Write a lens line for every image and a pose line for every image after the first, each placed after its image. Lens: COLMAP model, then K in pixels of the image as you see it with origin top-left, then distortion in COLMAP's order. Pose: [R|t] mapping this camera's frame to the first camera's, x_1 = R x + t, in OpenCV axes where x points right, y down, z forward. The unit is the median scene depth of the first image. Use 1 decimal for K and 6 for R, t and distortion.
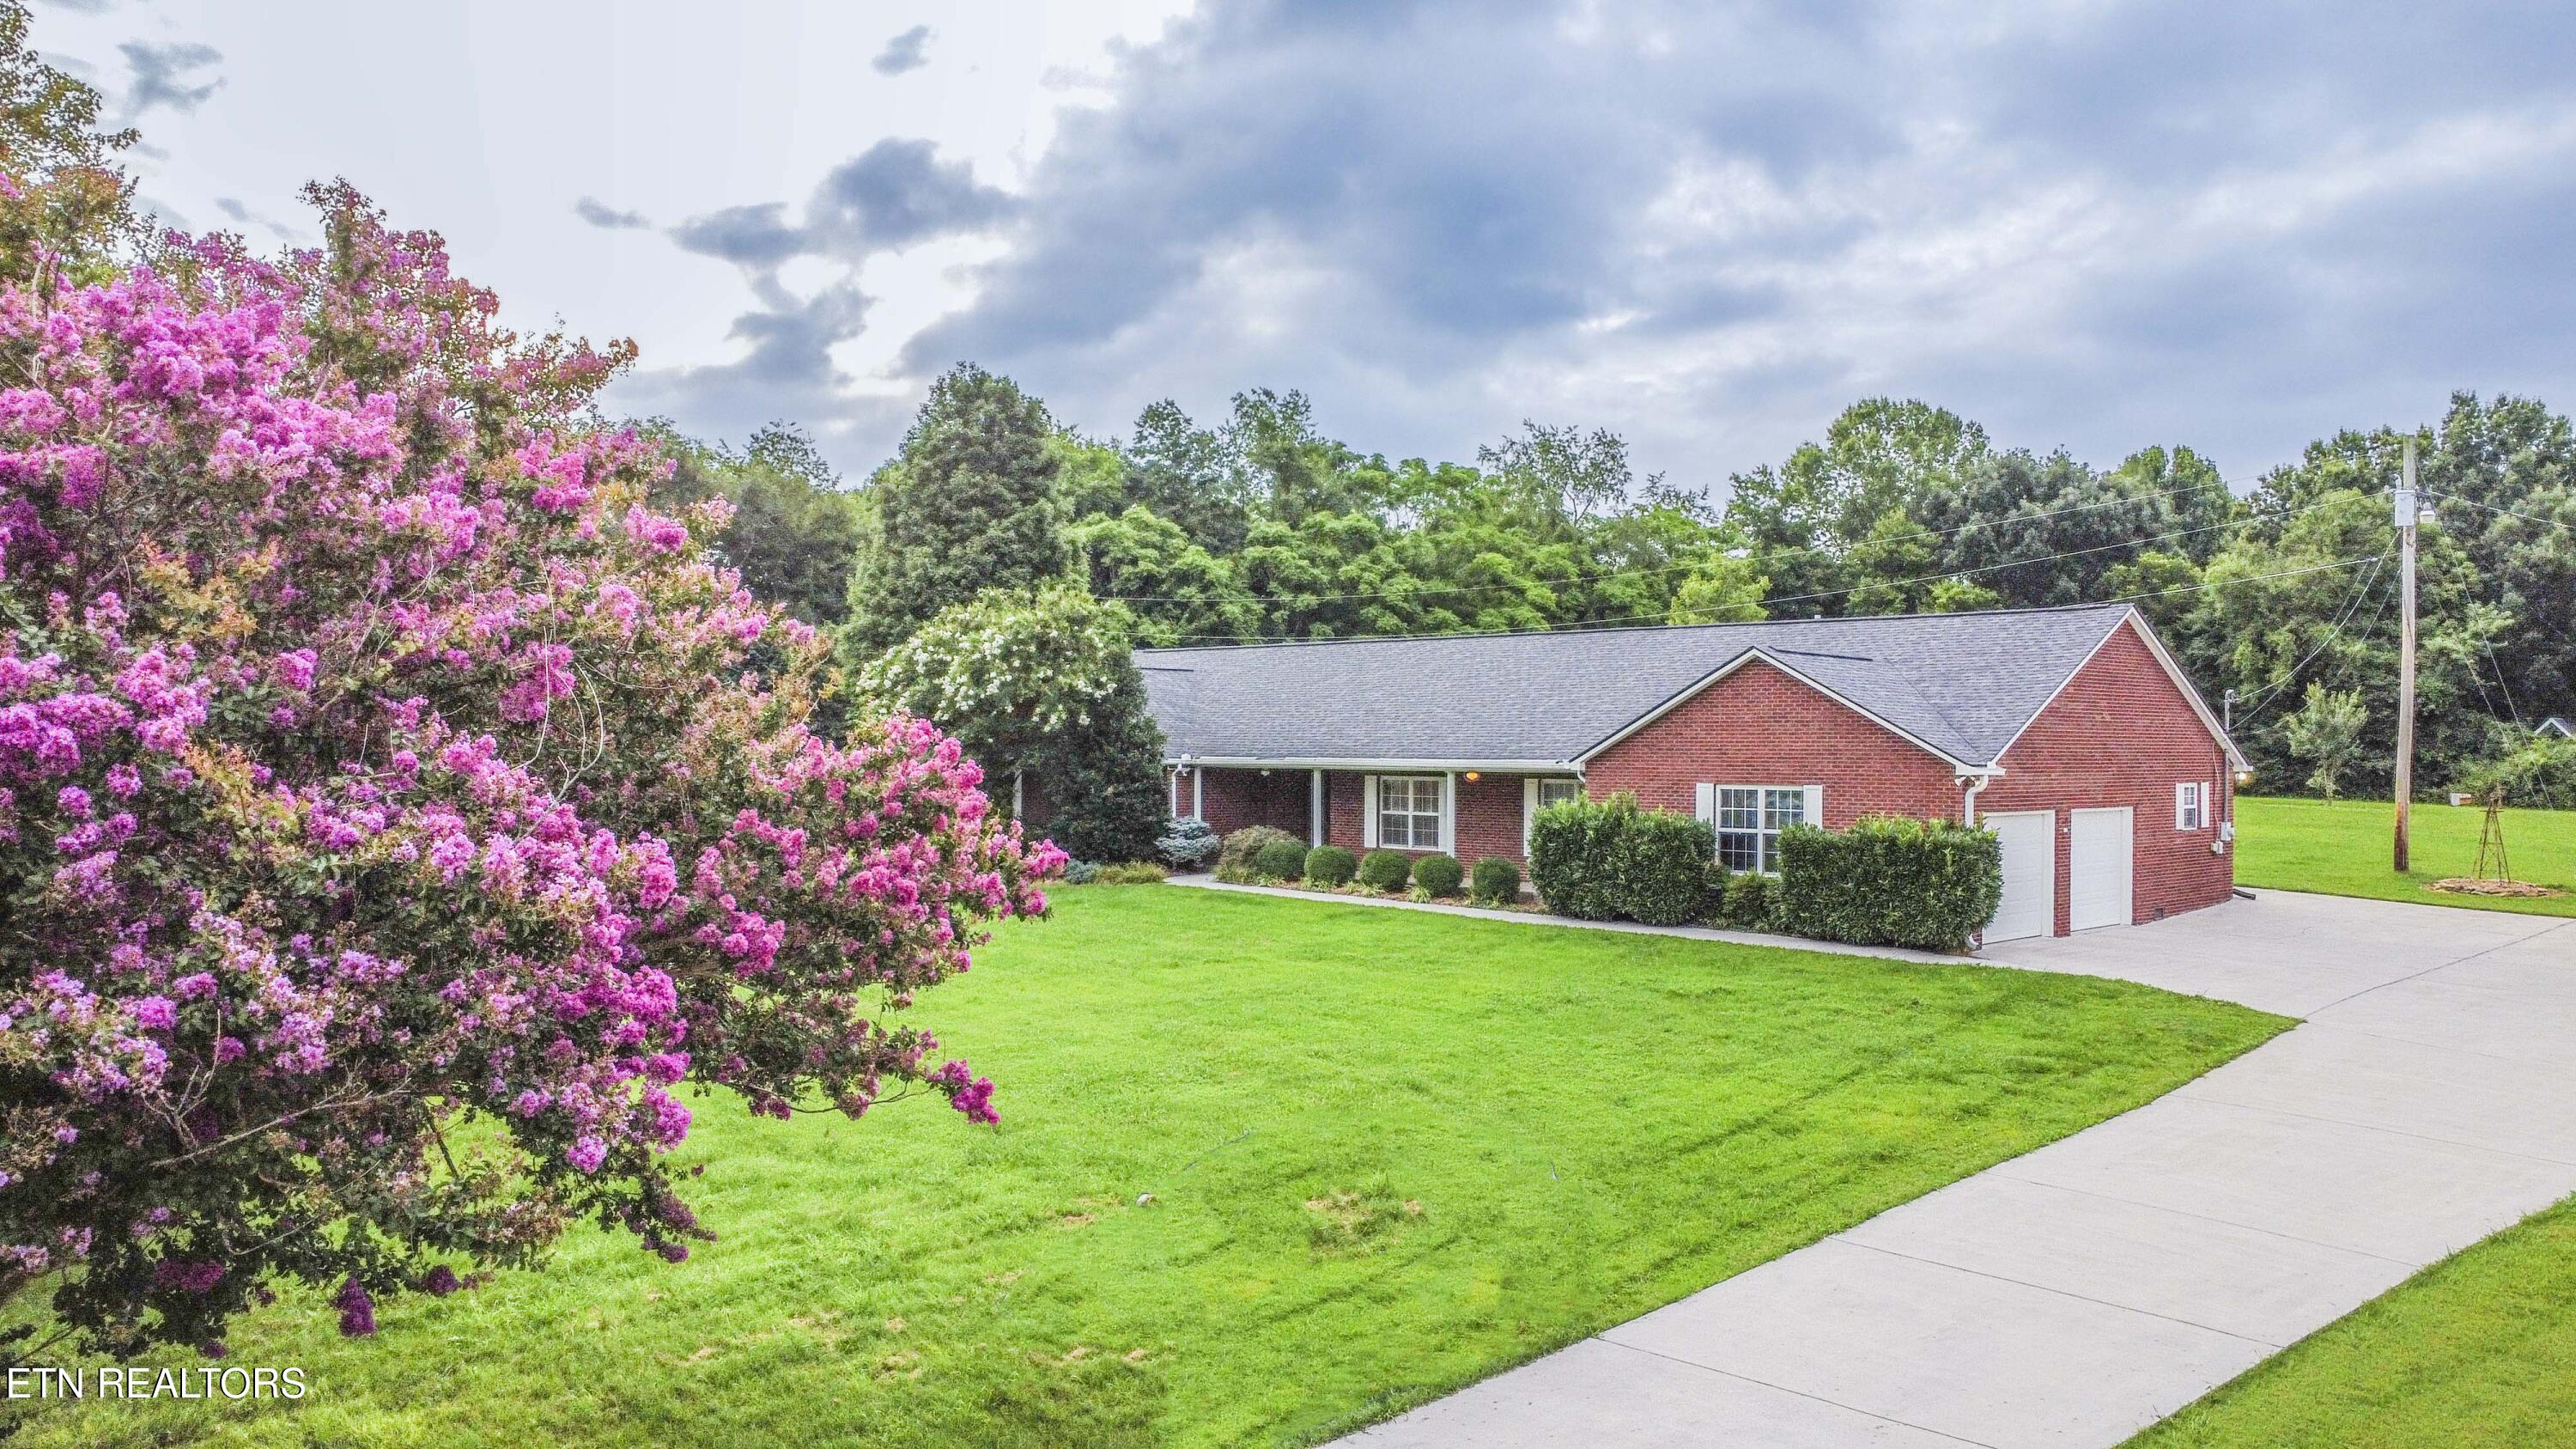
lens RADIAL K [[1910.6, 0, 1333.5], [0, 1910.6, 734.6], [0, 0, 1]] dist [-0.104558, 0.204846]
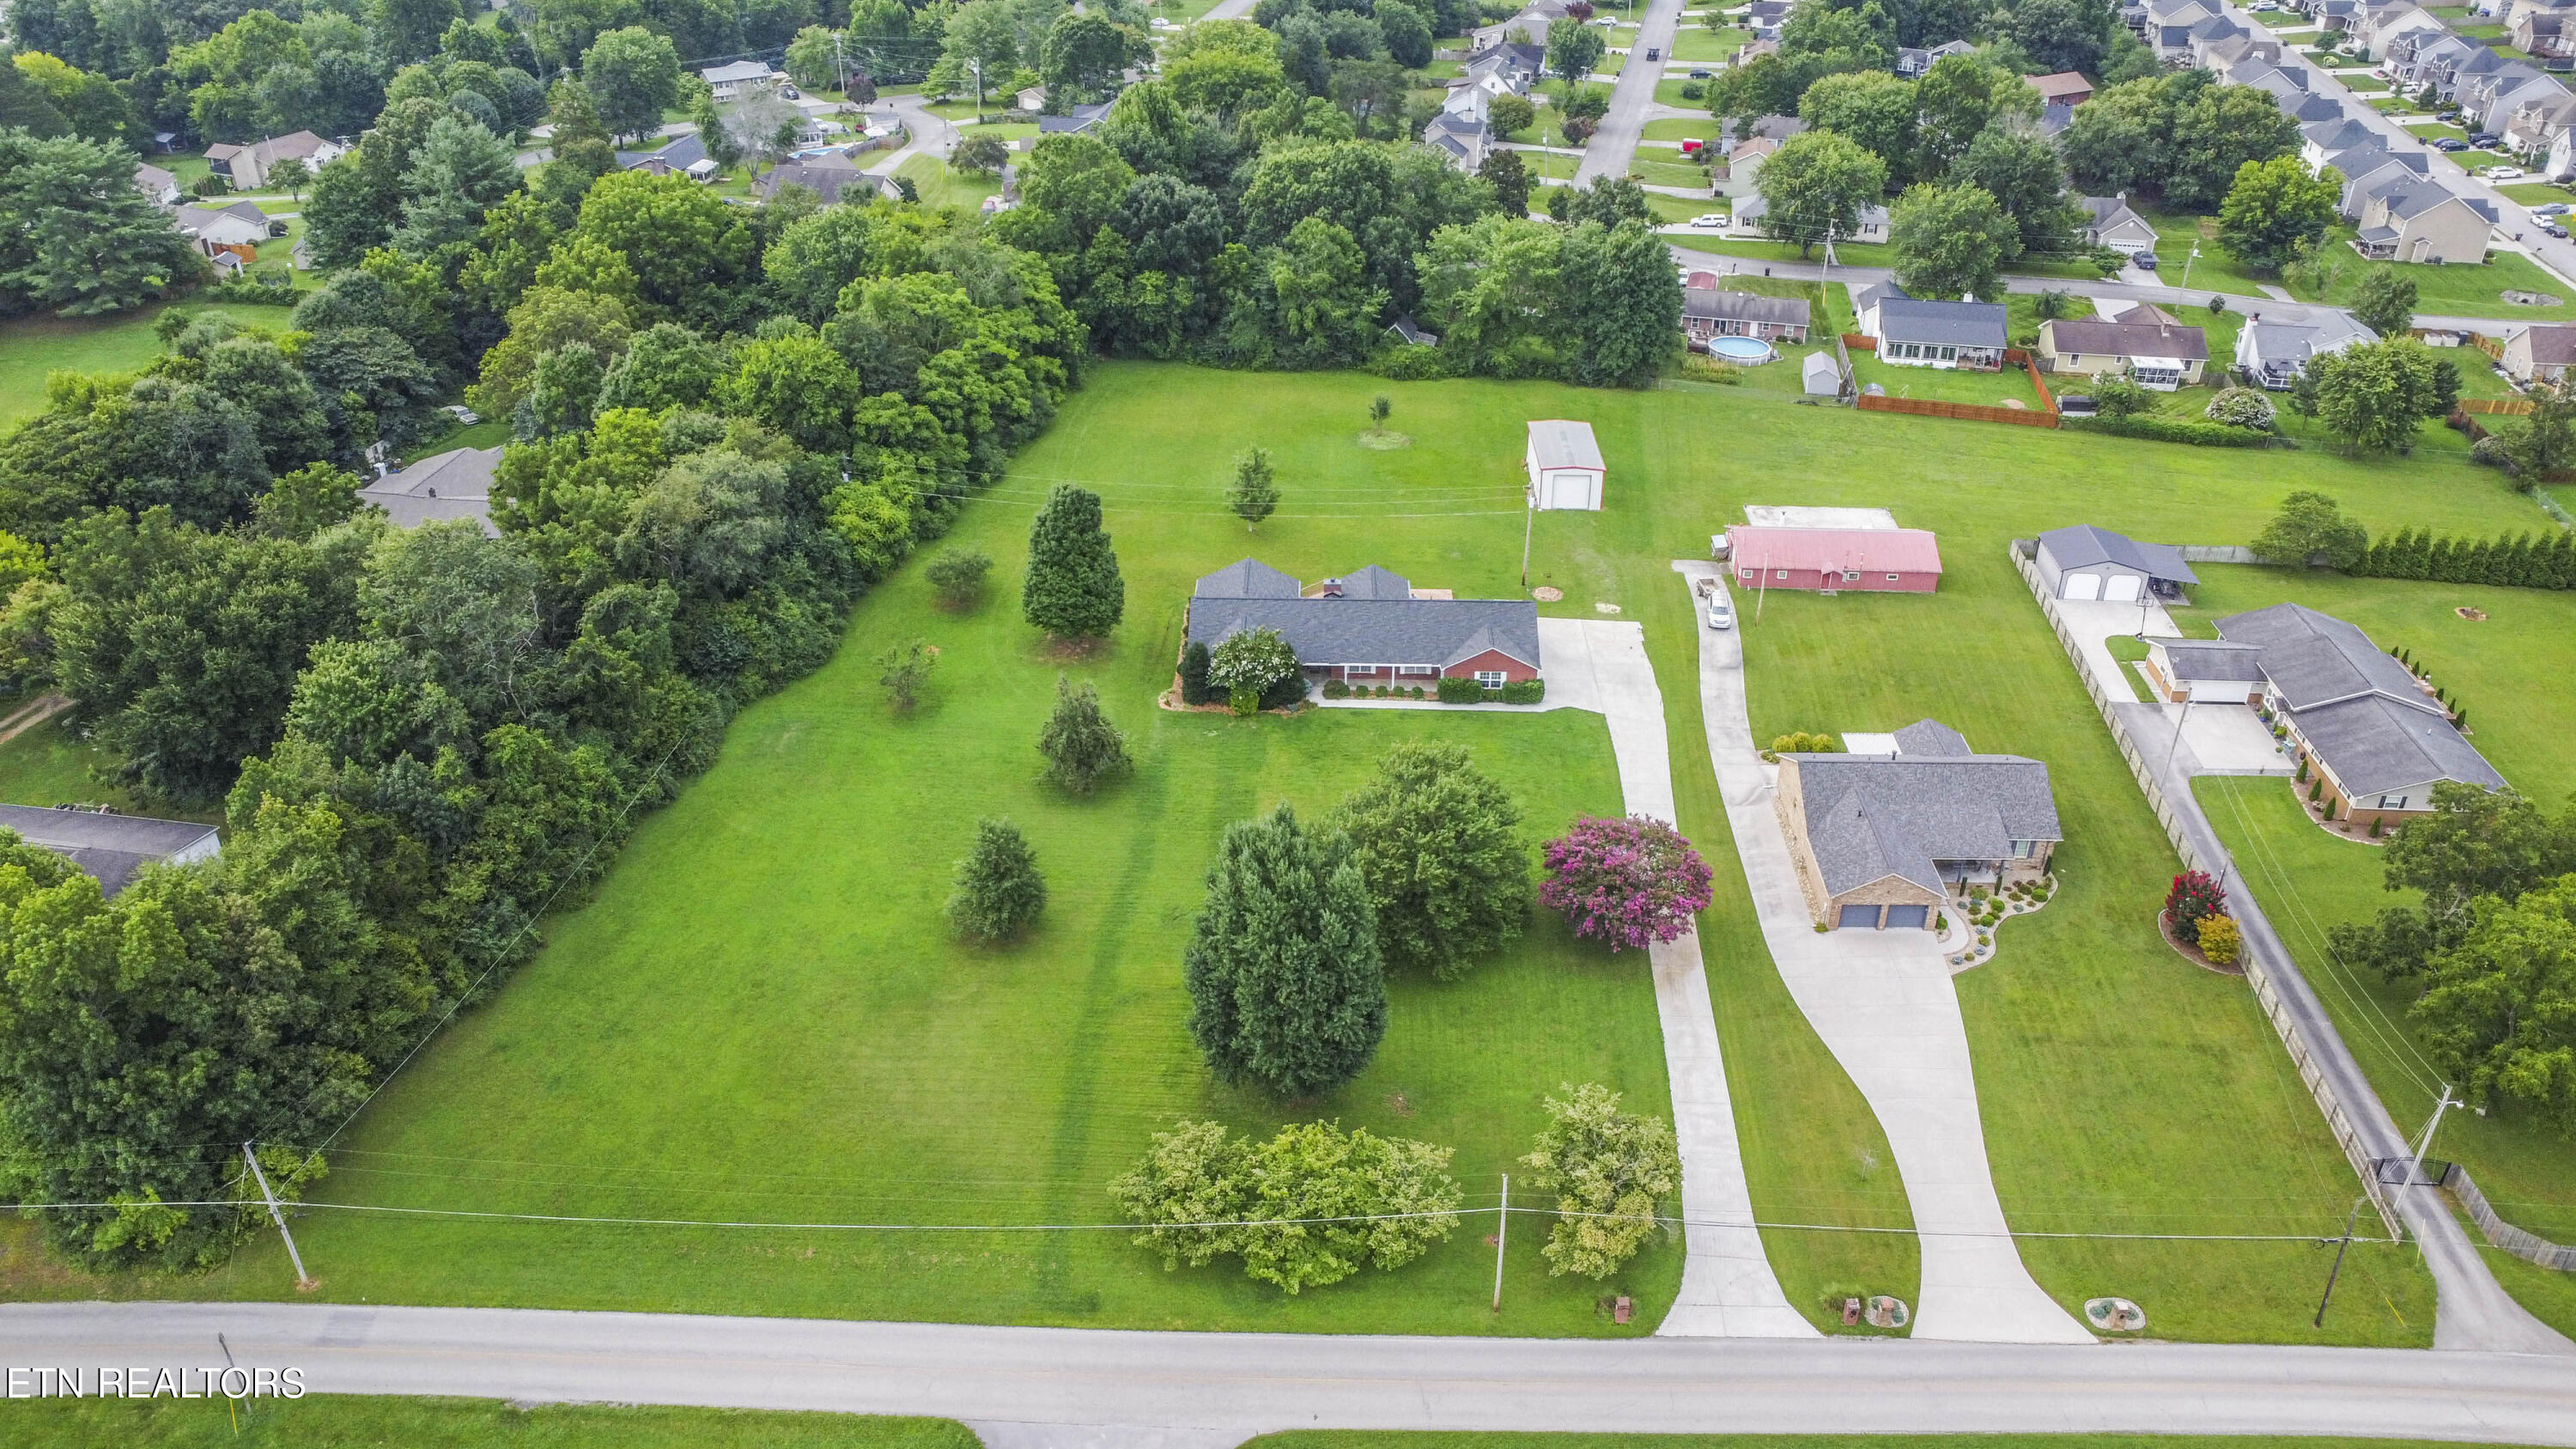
lens RADIAL K [[1906.5, 0, 1287.8], [0, 1906.5, 739.4], [0, 0, 1]] dist [-0.135507, 0.187145]
pose [[0.719109, -0.364318, 0.591739, -1.097412], [-0.001601, 0.850678, 0.525685, -0.847682], [-0.694895, -0.378973, 0.611147, -0.588788]]
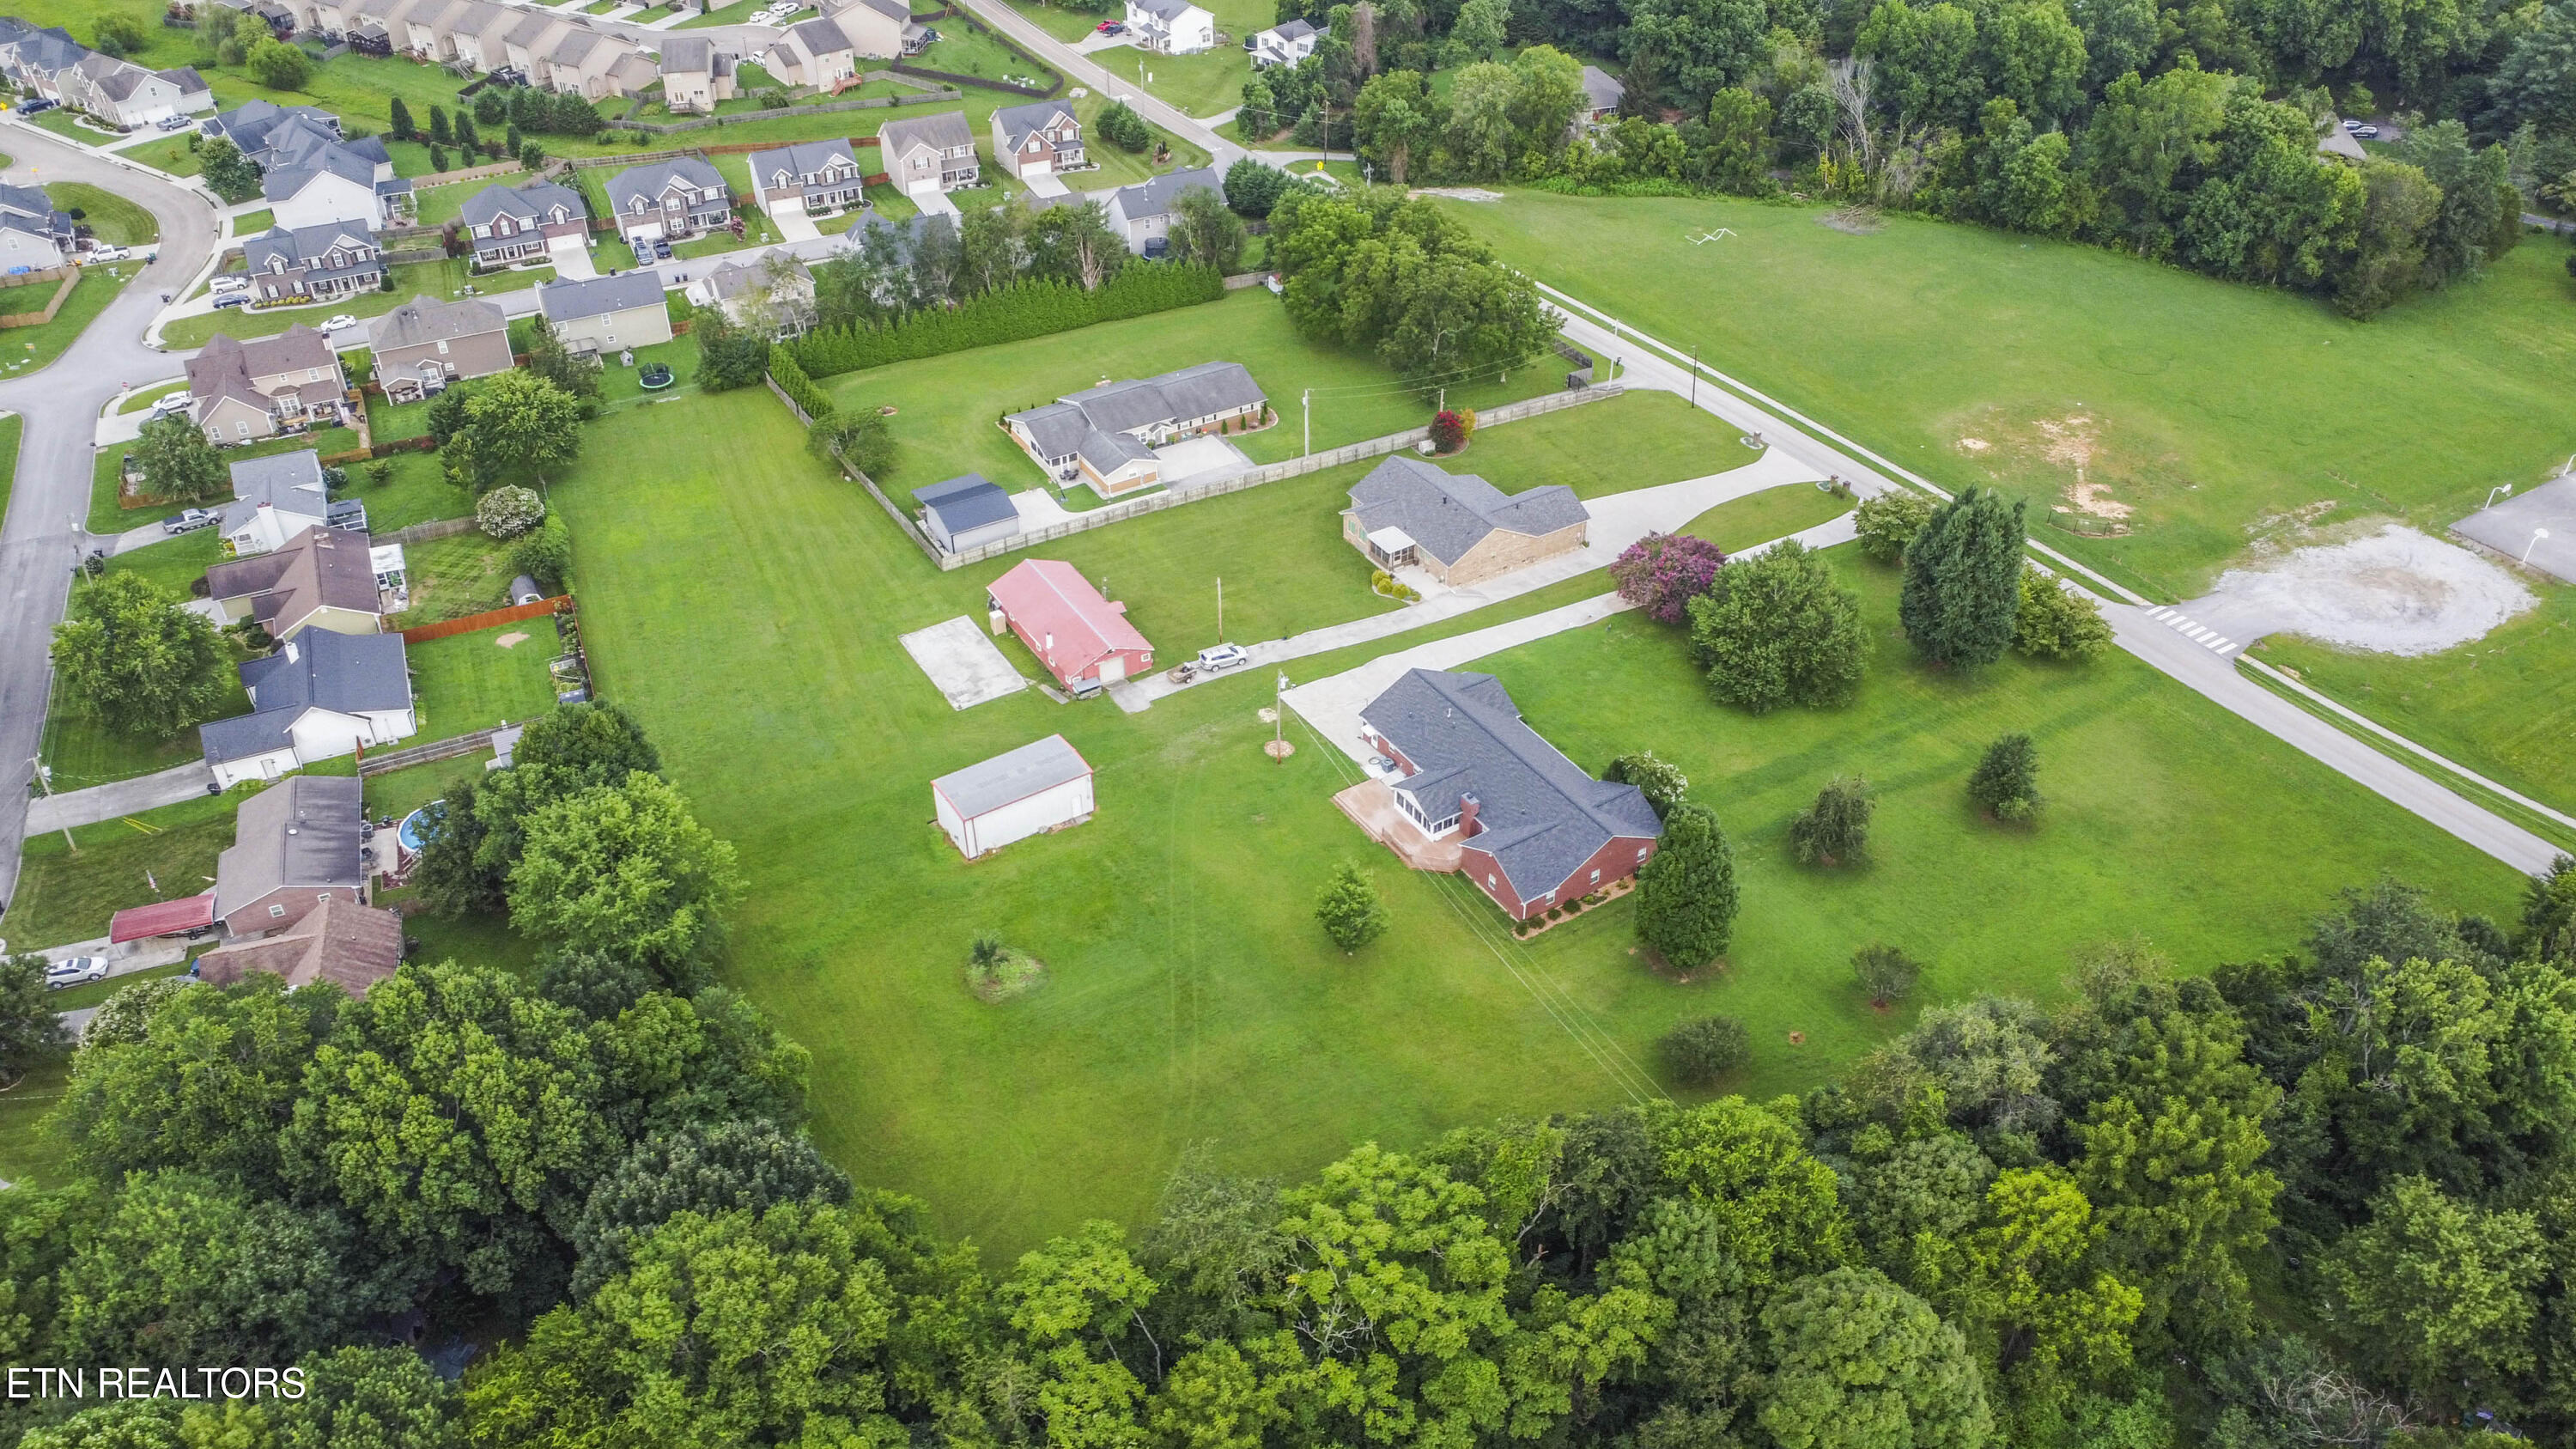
lens RADIAL K [[1910.6, 0, 1333.5], [0, 1910.6, 734.6], [0, 0, 1]] dist [-0.104558, 0.204846]
pose [[-0.980380, -0.130690, 0.147564, -0.056826], [-0.018410, 0.806046, 0.591566, -1.127283], [-0.196255, 0.577243, -0.792638, 1.987367]]
